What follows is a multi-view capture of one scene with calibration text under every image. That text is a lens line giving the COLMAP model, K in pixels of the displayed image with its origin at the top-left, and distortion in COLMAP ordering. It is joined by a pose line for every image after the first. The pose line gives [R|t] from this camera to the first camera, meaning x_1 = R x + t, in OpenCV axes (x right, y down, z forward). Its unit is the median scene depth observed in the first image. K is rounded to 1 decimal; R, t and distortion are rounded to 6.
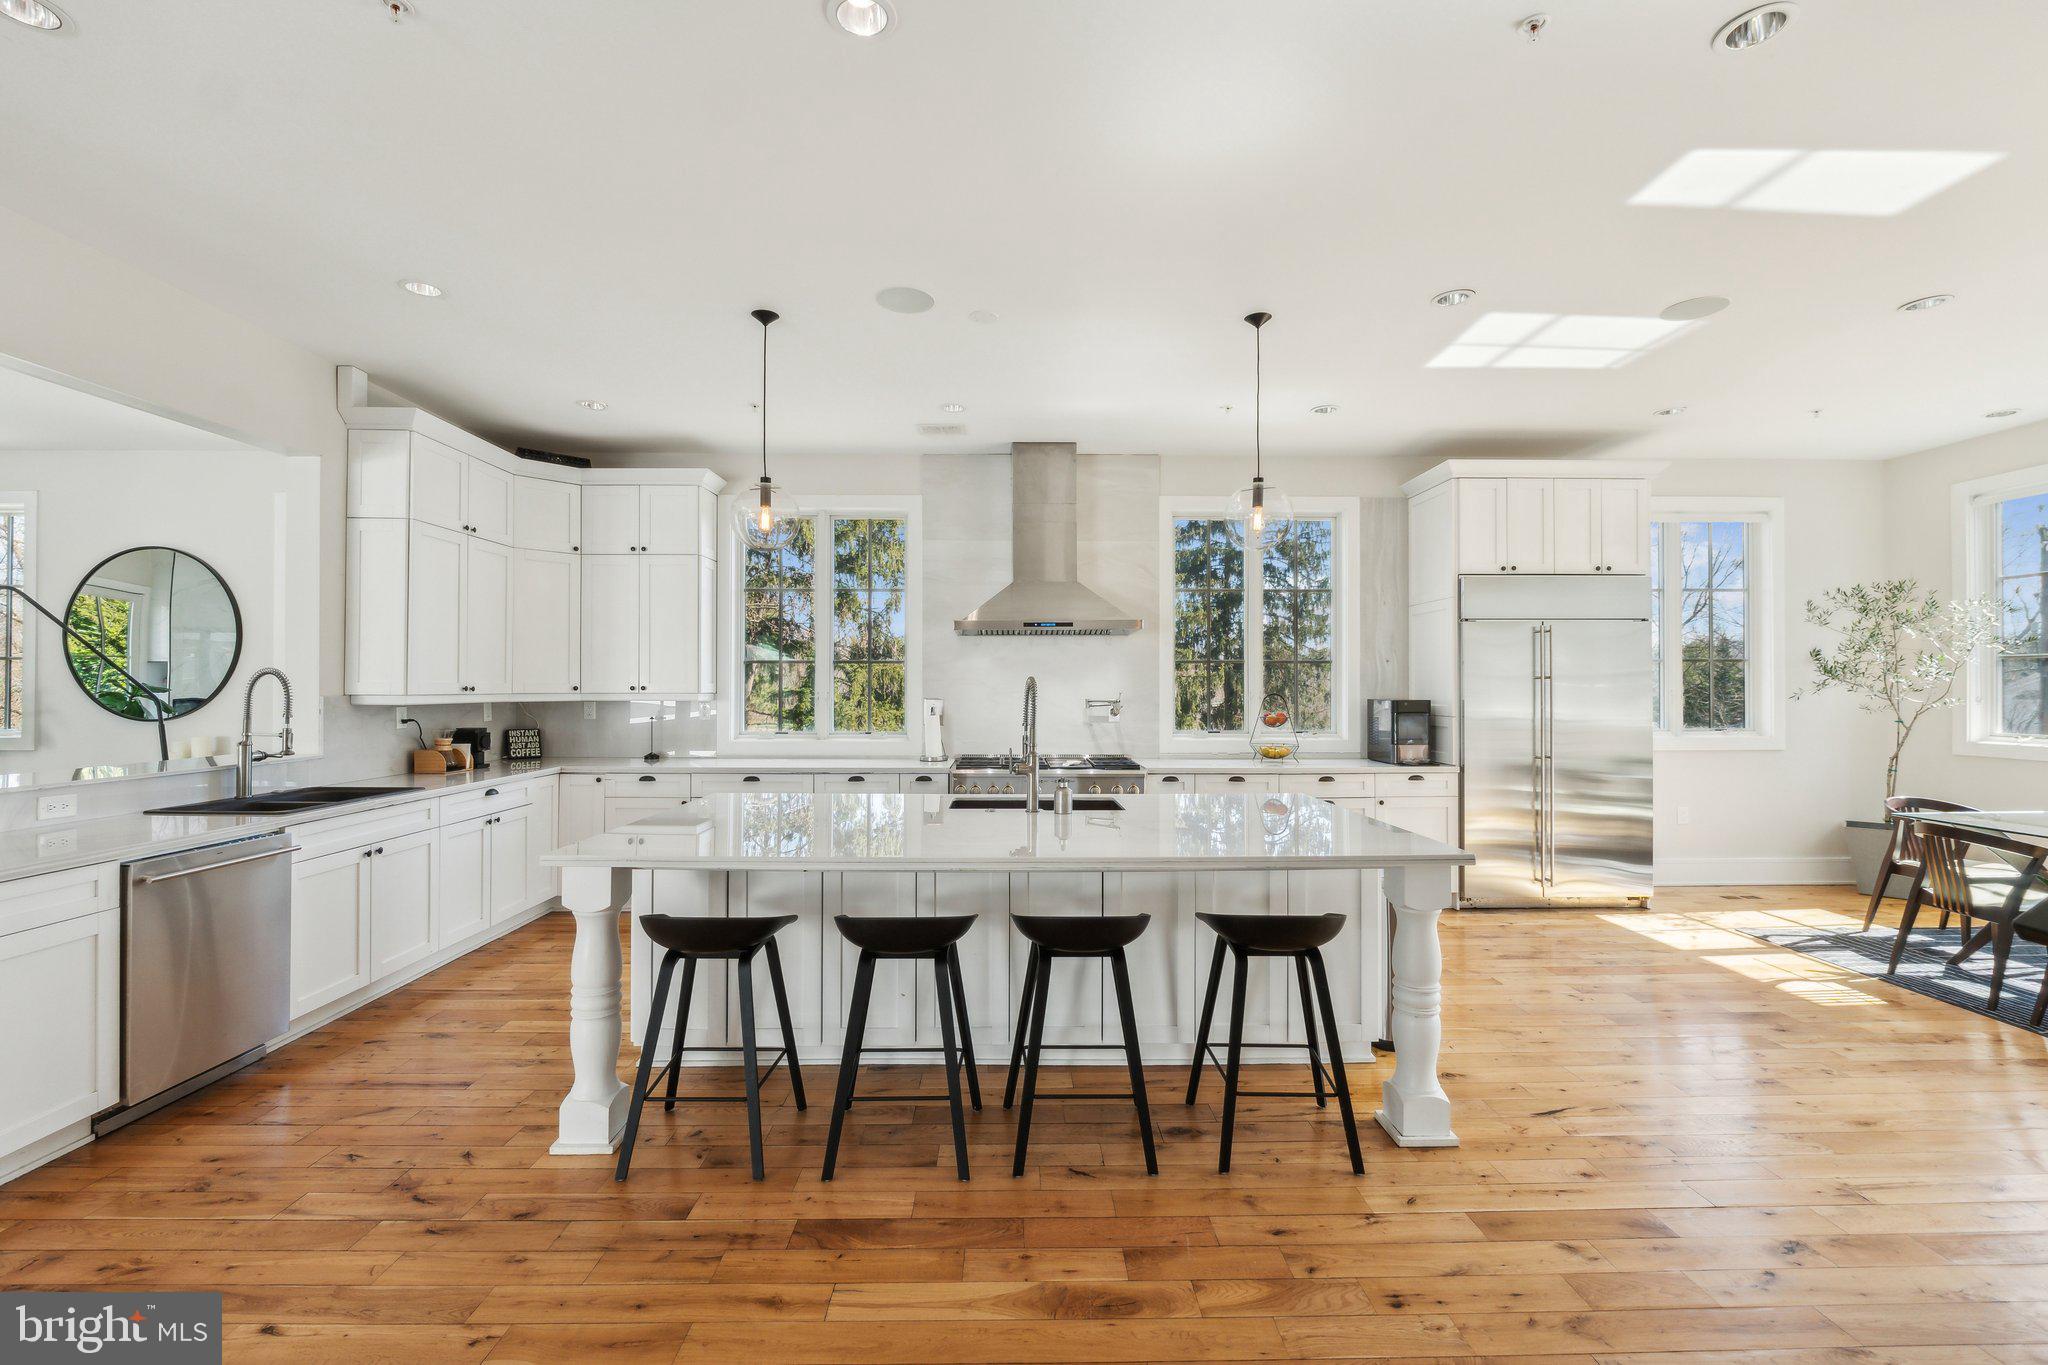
lens RADIAL K [[852.8, 0, 1012.8], [0, 852.8, 689.9], [0, 0, 1]] dist [-0.008763, -0.000196]
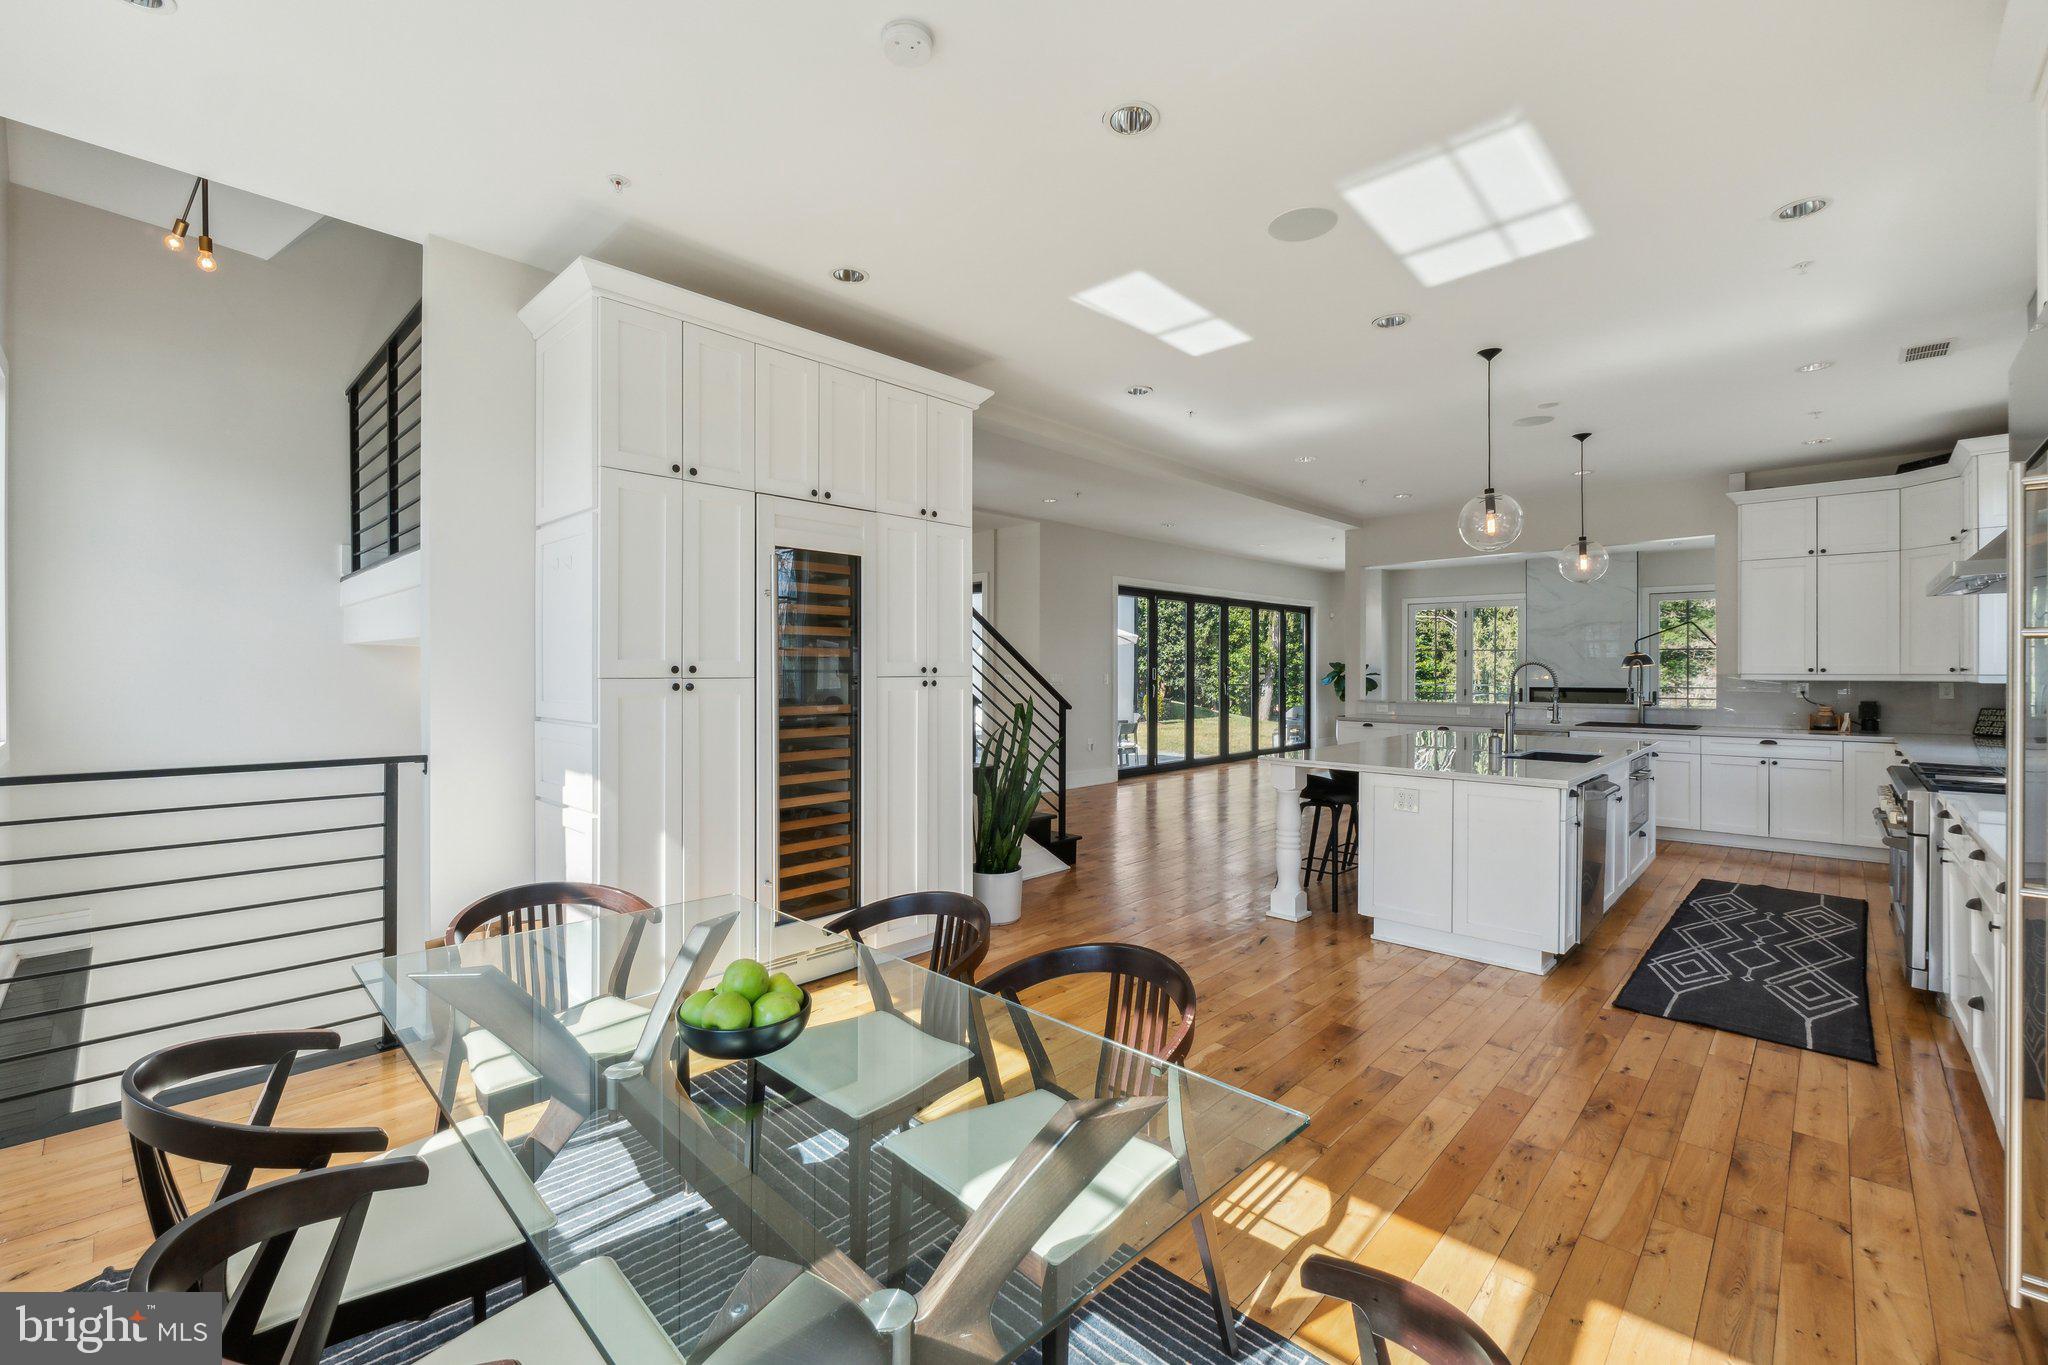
lens RADIAL K [[852.8, 0, 1012.8], [0, 852.8, 689.9], [0, 0, 1]] dist [-0.008763, -0.000196]
pose [[-0.712452, 0.017886, -0.701493, 1.130403], [-0.002923, 0.999591, 0.028455, -0.005903], [0.701715, 0.022323, -0.712108, 0.973251]]
